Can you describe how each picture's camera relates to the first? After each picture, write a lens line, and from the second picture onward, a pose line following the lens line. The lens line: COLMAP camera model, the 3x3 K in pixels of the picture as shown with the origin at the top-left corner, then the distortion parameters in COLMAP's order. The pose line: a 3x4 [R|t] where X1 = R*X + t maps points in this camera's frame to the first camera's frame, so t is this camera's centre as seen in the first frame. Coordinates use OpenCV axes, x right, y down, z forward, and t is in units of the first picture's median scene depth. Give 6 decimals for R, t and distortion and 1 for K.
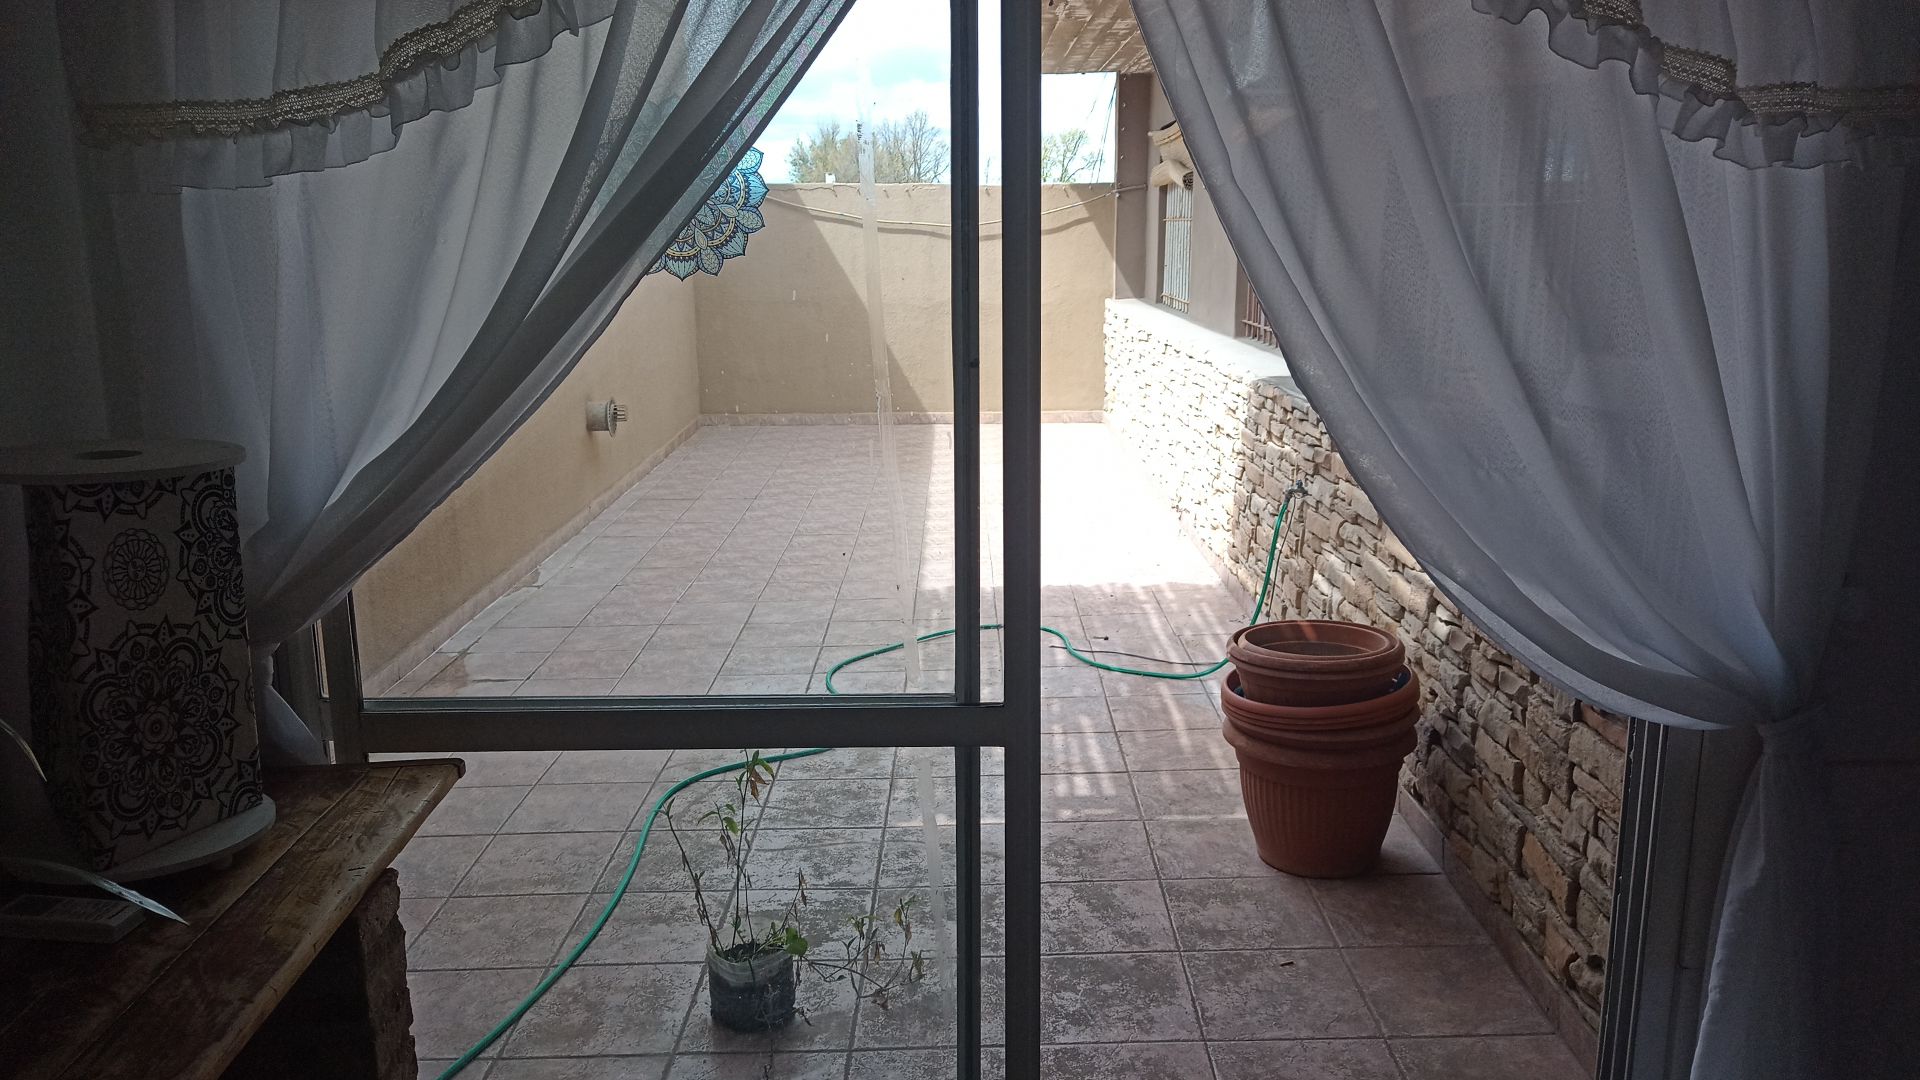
lens RADIAL K [[1405.8, 0, 963.6], [0, 1405.8, 537.8], [0, 0, 1]] dist [0.040939, -0.028806]
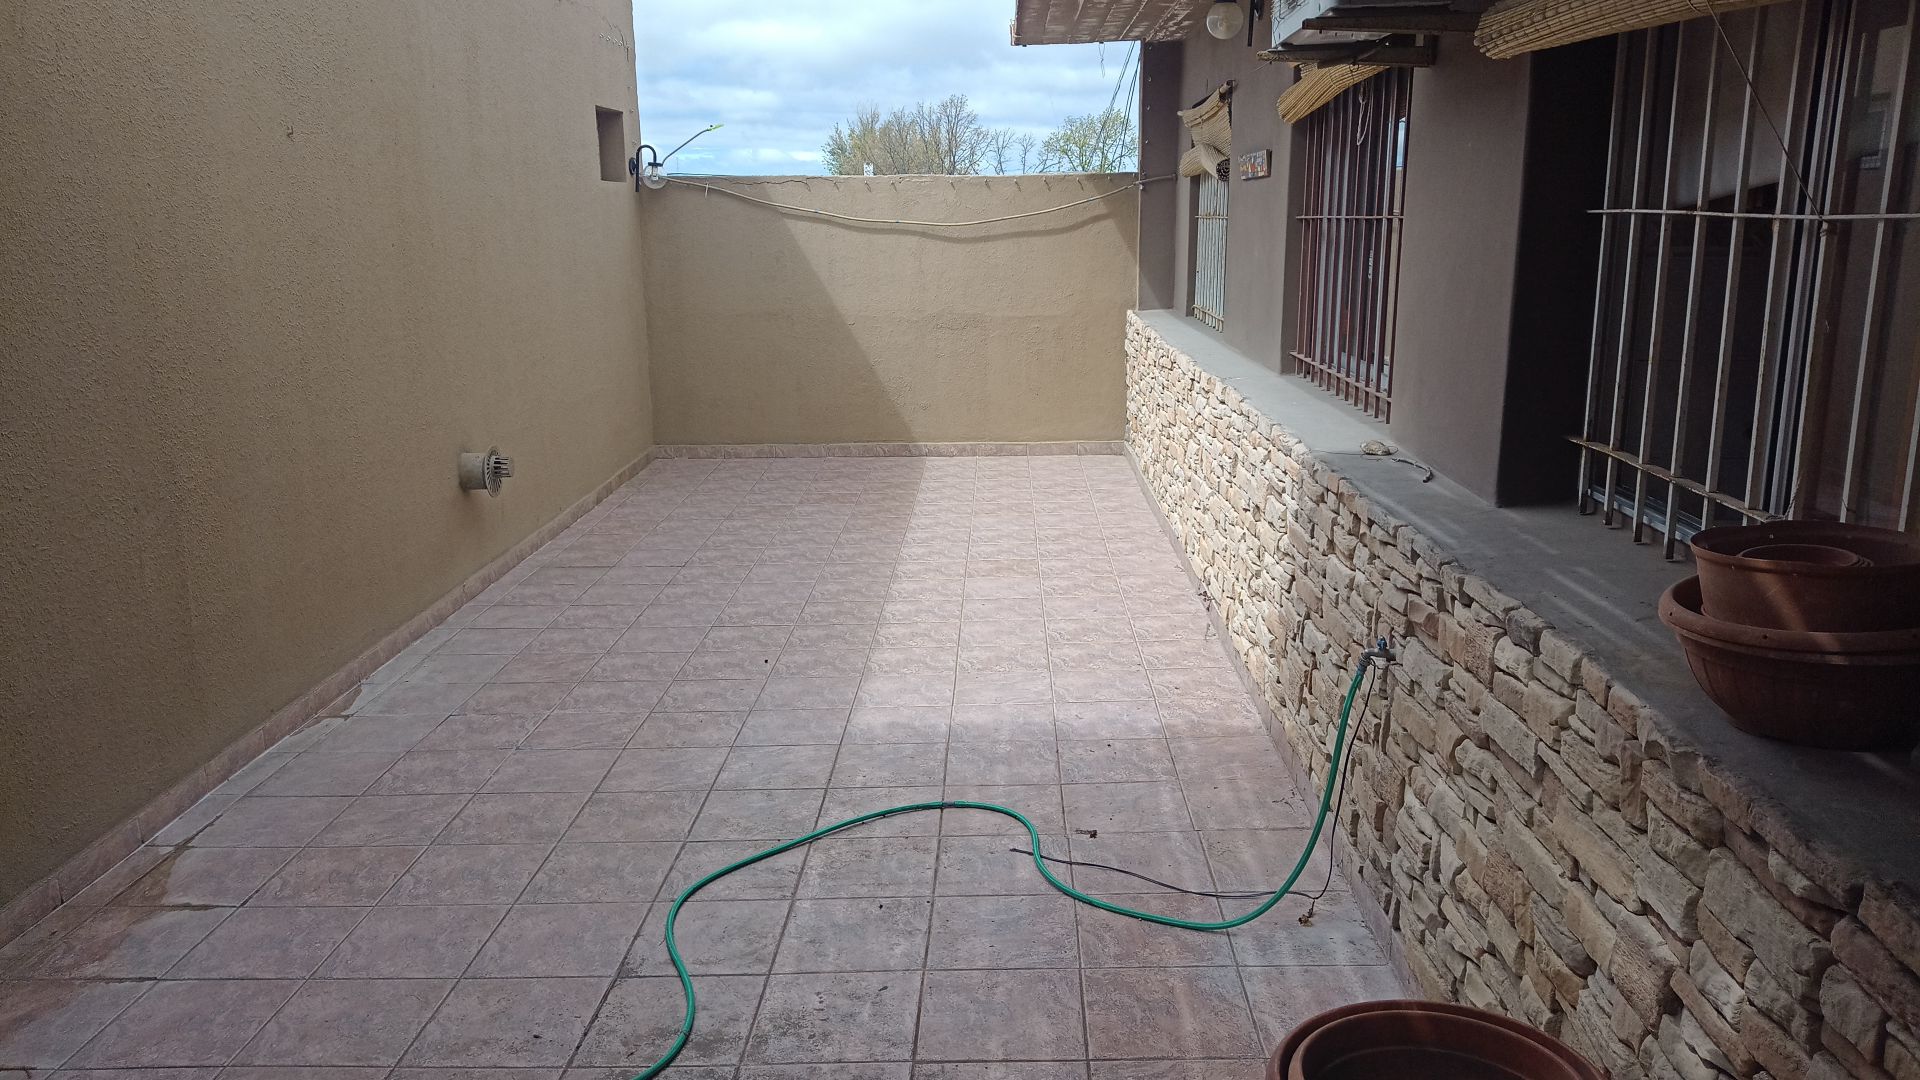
lens RADIAL K [[1405.8, 0, 954.9], [0, 1405.8, 535.4], [0, 0, 1]] dist [0.040939, -0.028806]
pose [[0.999337, 0.002733, -0.036297, 0.047237], [-0.002507, 0.999977, 0.006271, -0.064608], [0.036313, -0.006175, 0.999321, 0.247350]]
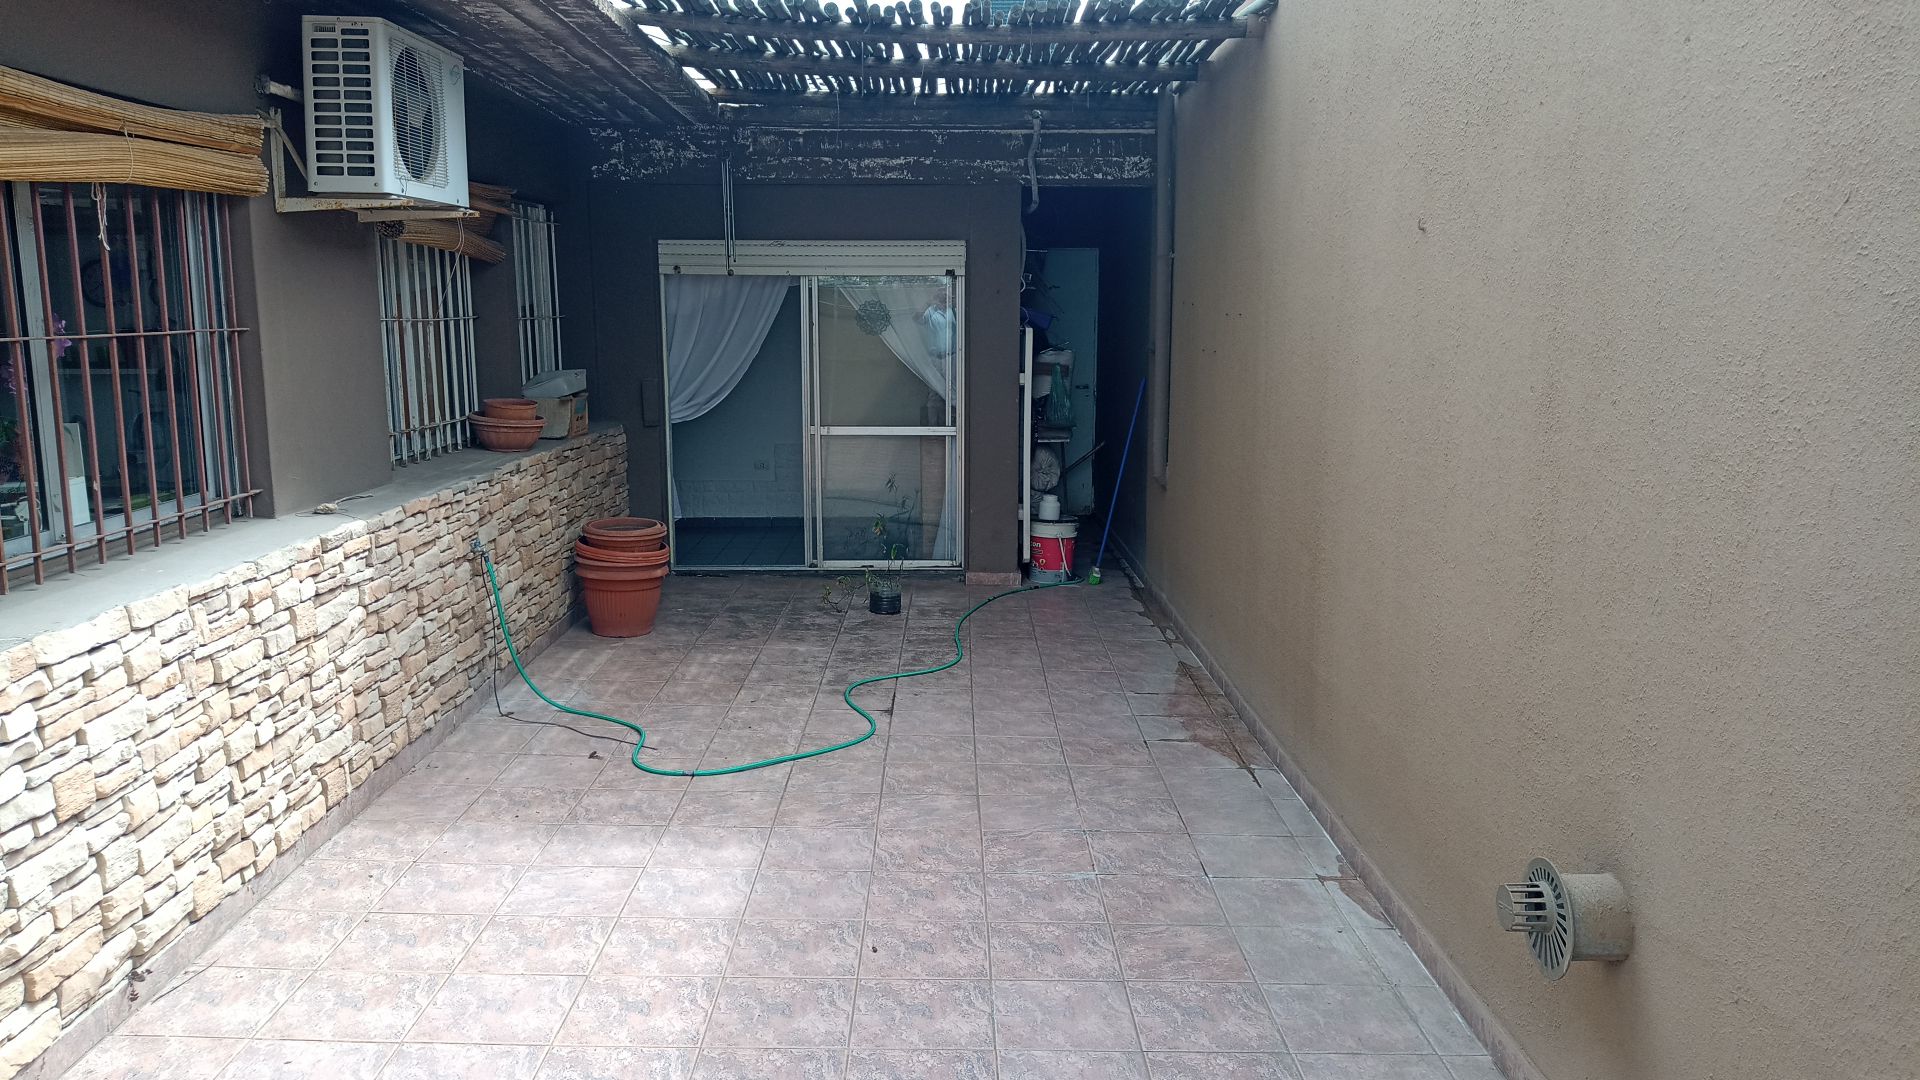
lens RADIAL K [[1405.8, 0, 969.0], [0, 1405.8, 540.0], [0, 0, 1]] dist [0.040939, -0.028806]
pose [[-0.999897, -0.002061, -0.014187, -0.117848], [-0.007258, 0.926207, 0.376947, -0.354761], [0.012363, 0.377011, -0.926126, 1.502639]]
